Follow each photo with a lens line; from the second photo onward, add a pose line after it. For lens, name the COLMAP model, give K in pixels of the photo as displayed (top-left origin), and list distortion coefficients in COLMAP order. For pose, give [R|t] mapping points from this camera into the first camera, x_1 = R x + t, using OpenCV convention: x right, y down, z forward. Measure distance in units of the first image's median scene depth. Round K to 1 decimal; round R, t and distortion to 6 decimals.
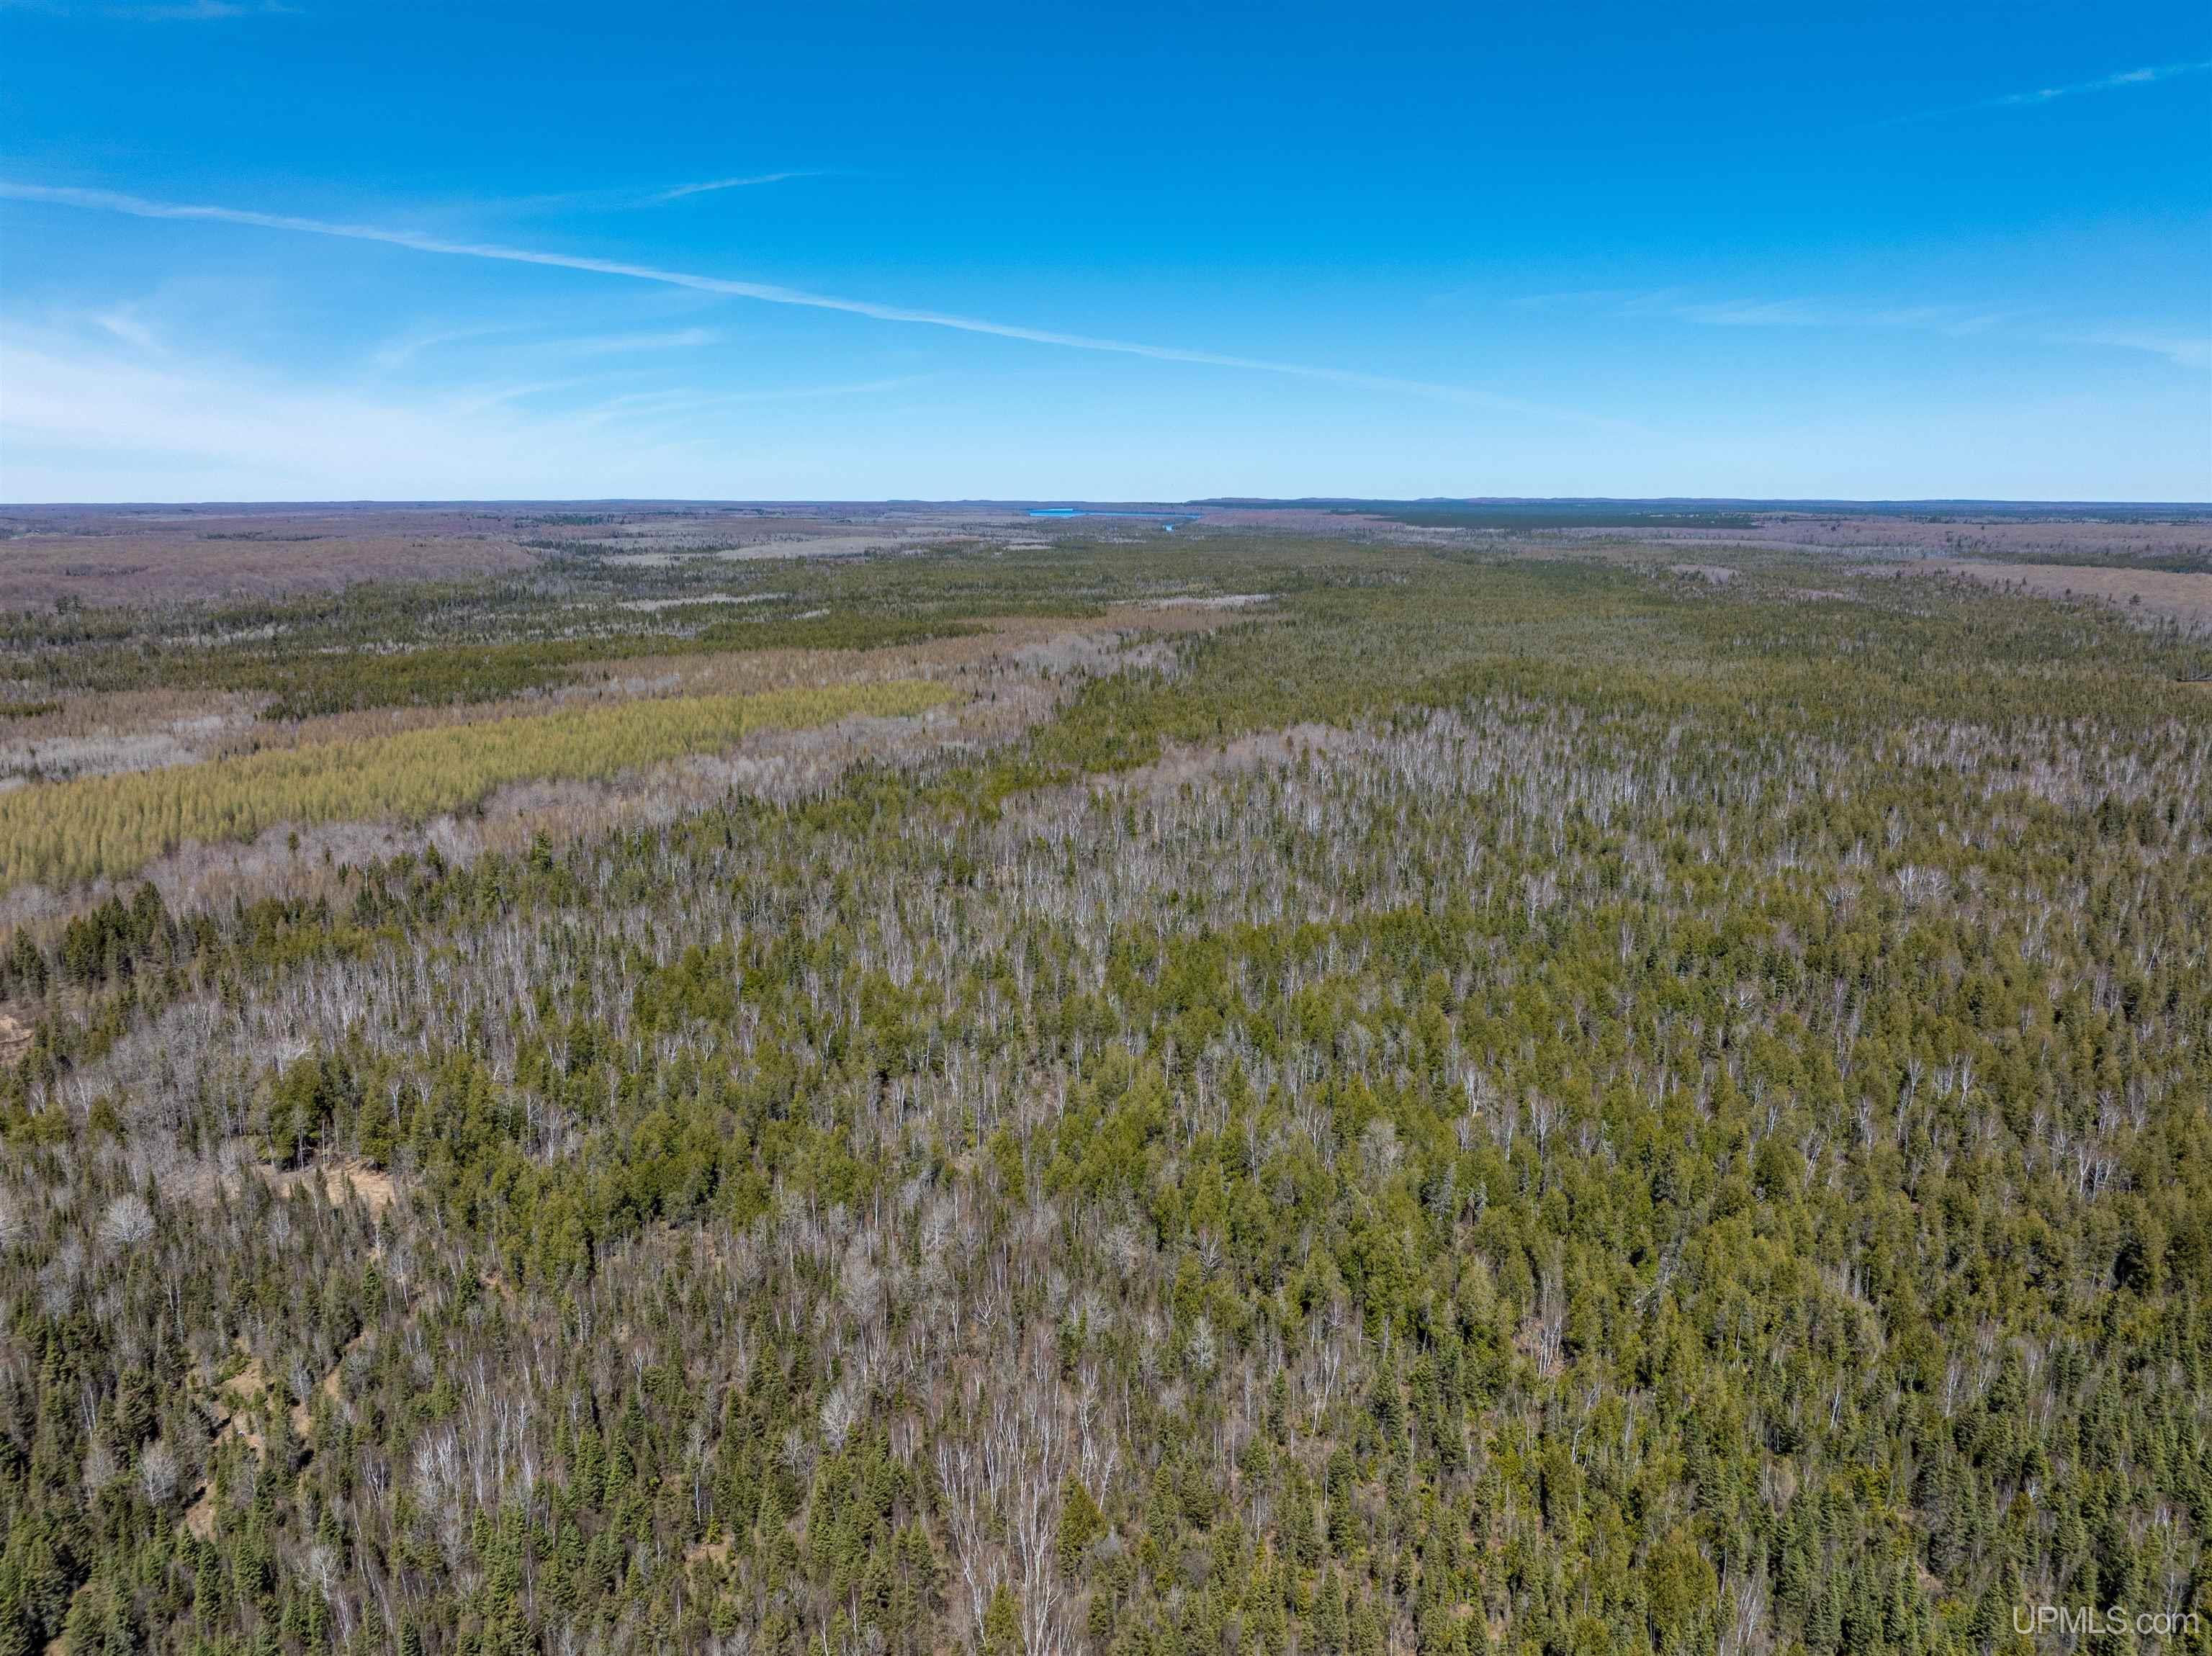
lens RADIAL K [[1556.2, 0, 1108.6], [0, 1556.2, 858.6], [0, 0, 1]] dist [-0.045575, 0.019031]
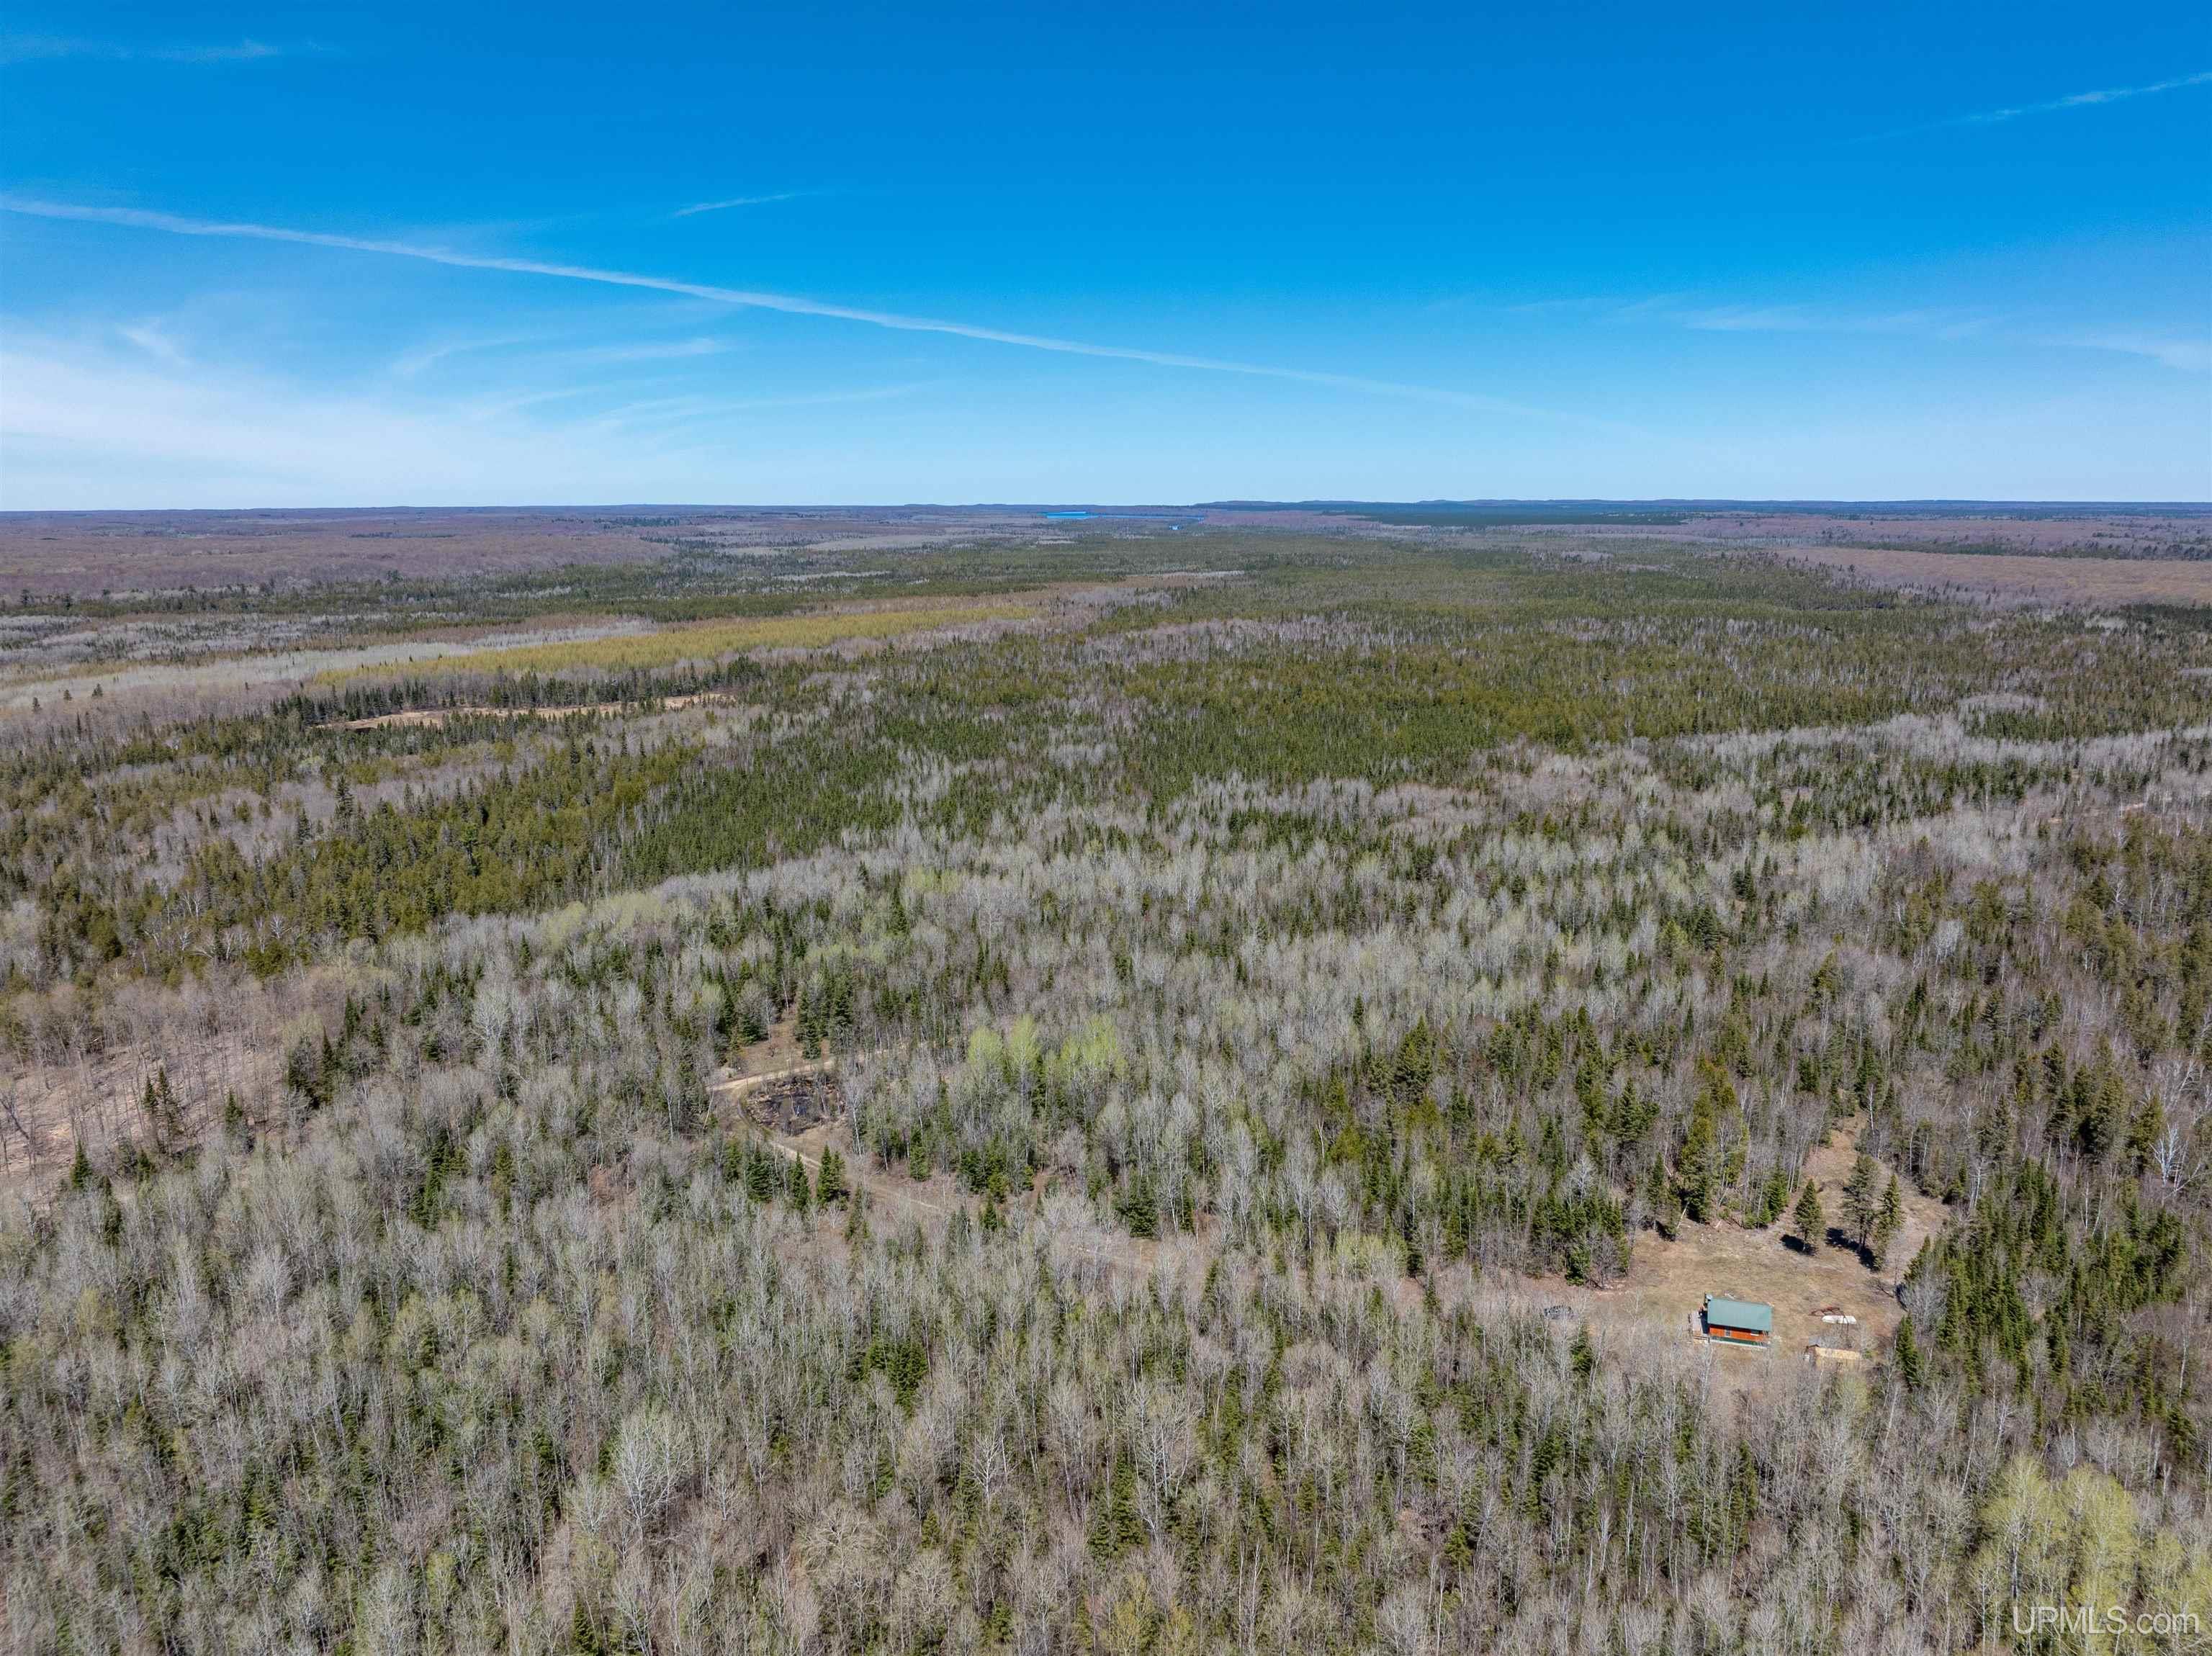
lens RADIAL K [[1556.2, 0, 1104.8], [0, 1556.2, 834.0], [0, 0, 1]] dist [-0.045575, 0.019031]
pose [[0.999956, -0.002996, -0.008870, -0.010680], [0.002838, 0.999840, -0.017687, 0.132982], [0.008922, 0.017661, 0.999804, -0.562967]]
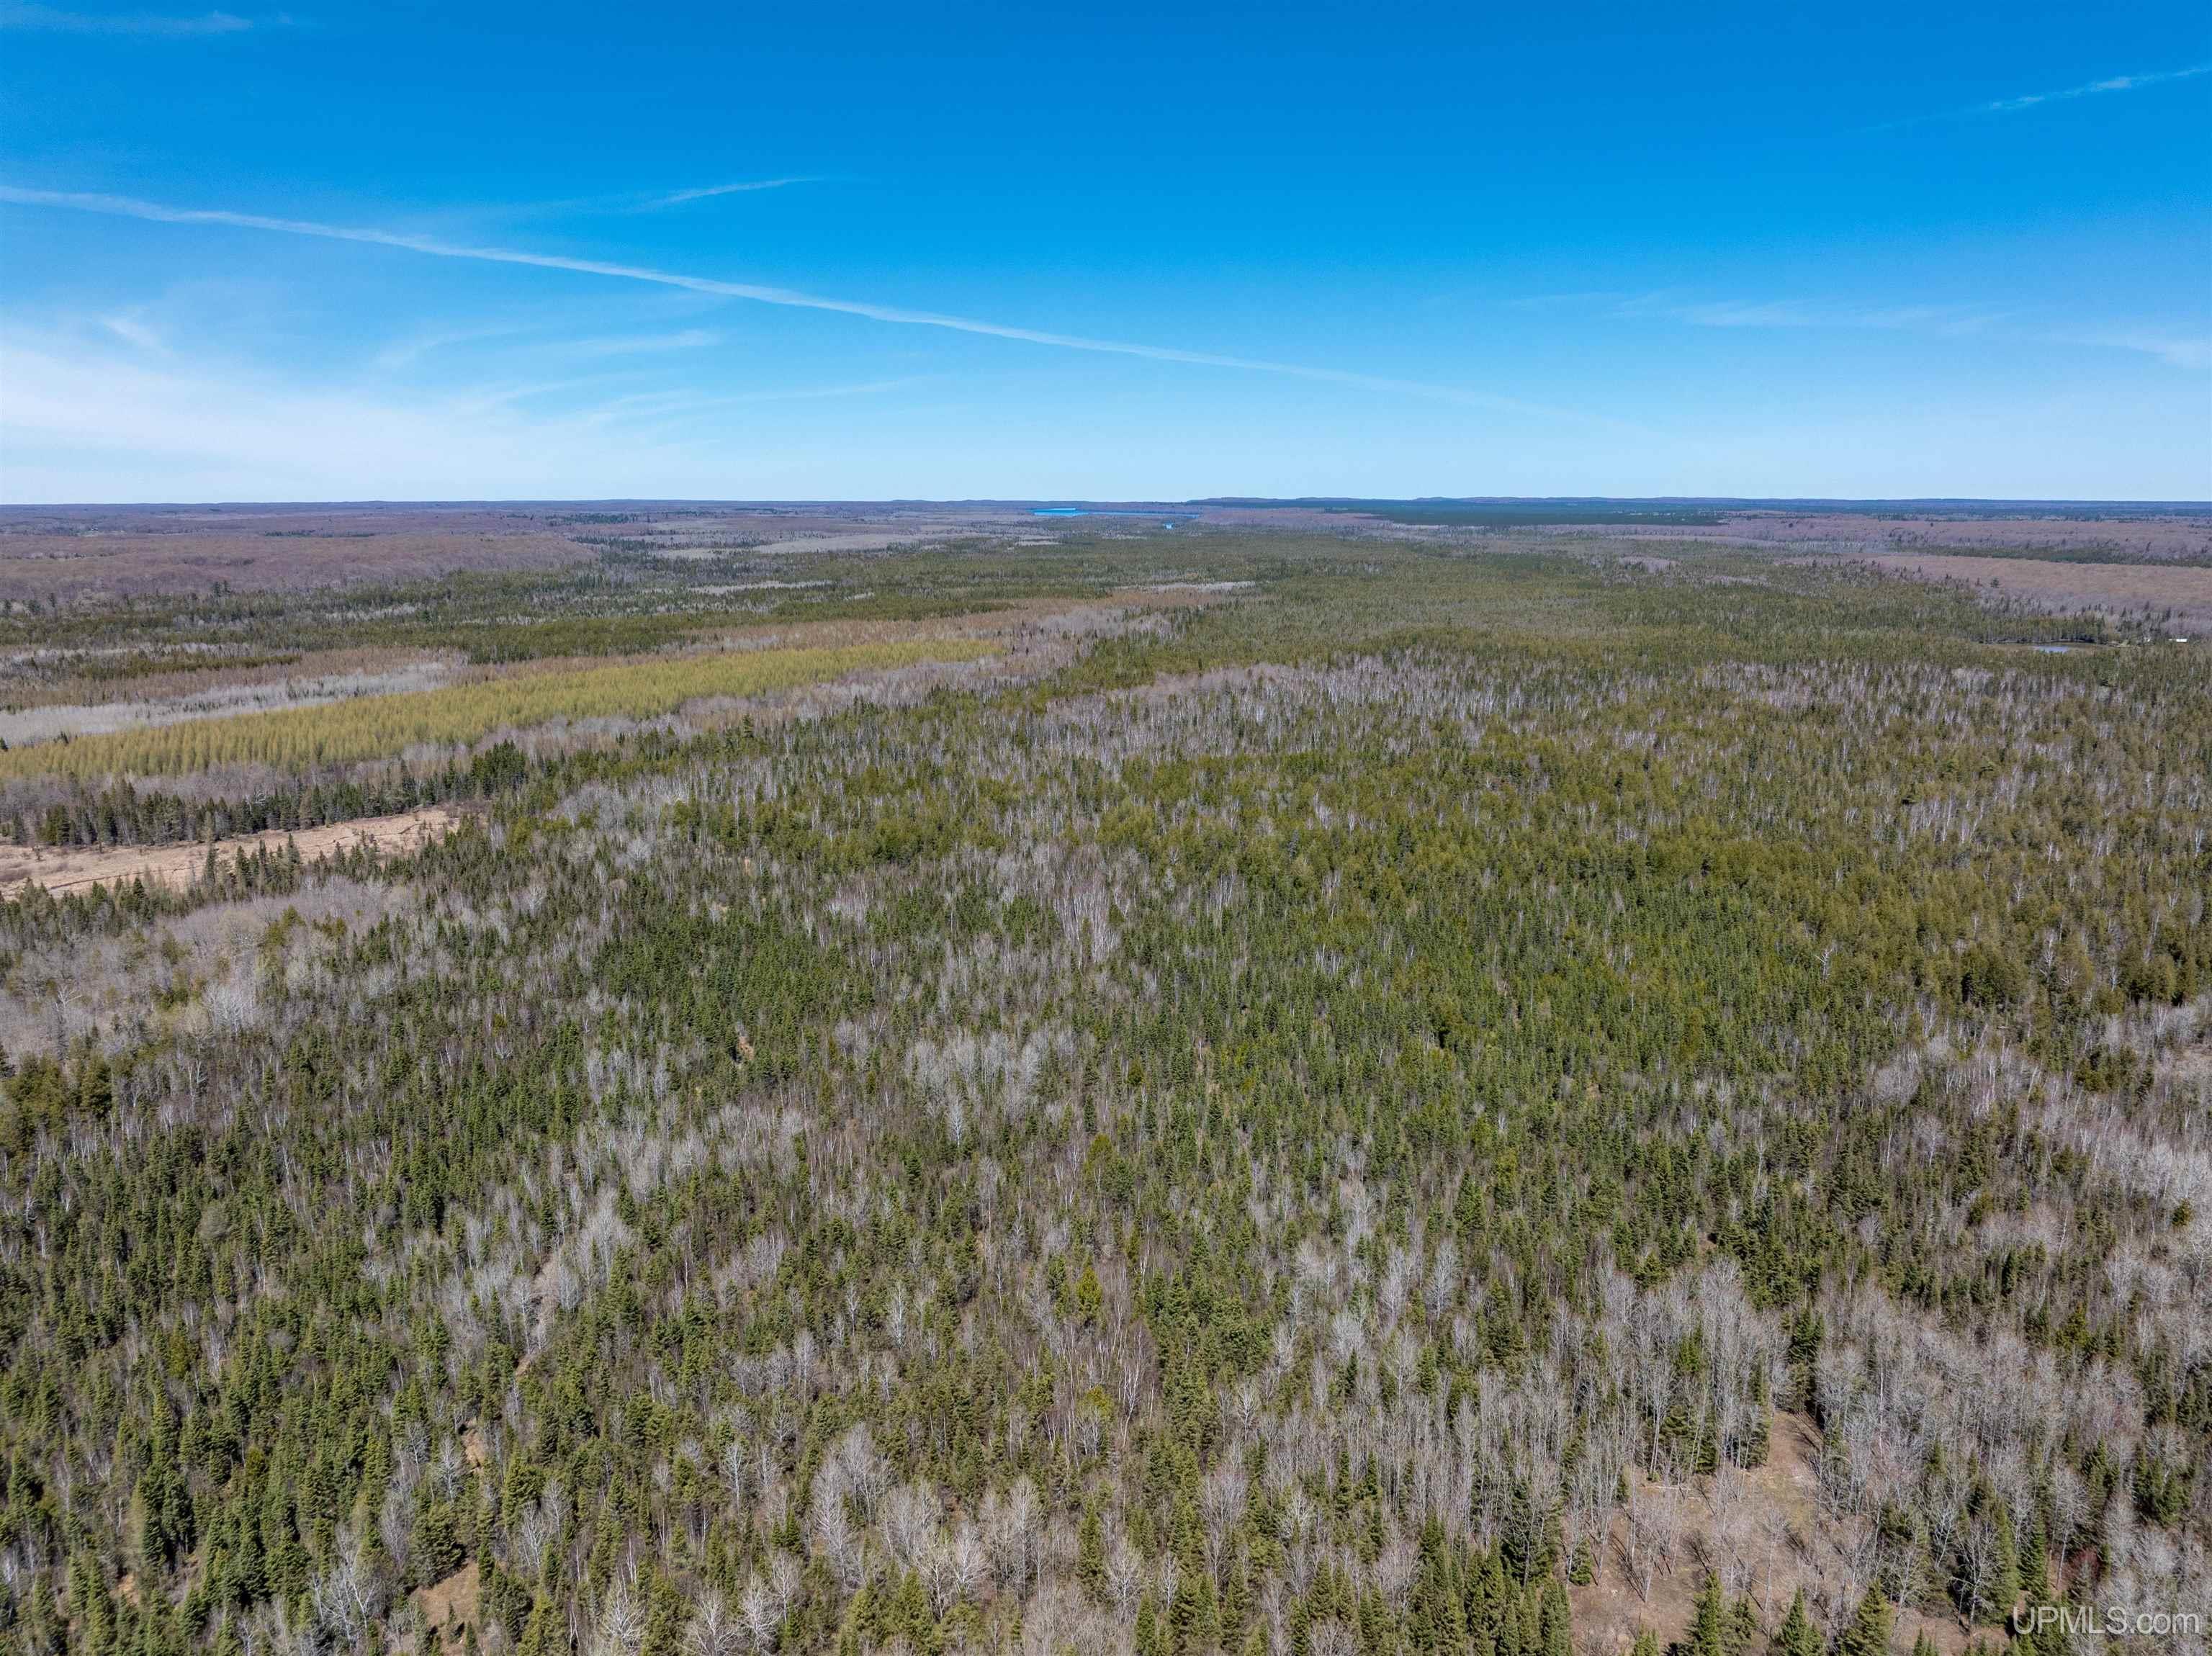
lens RADIAL K [[1556.2, 0, 1107.8], [0, 1556.2, 848.4], [0, 0, 1]] dist [-0.045575, 0.019031]
pose [[0.999999, -0.000739, -0.001429, -0.004239], [0.000730, 0.999980, -0.006267, 0.052682], [0.001434, 0.006266, 0.999979, -0.222165]]
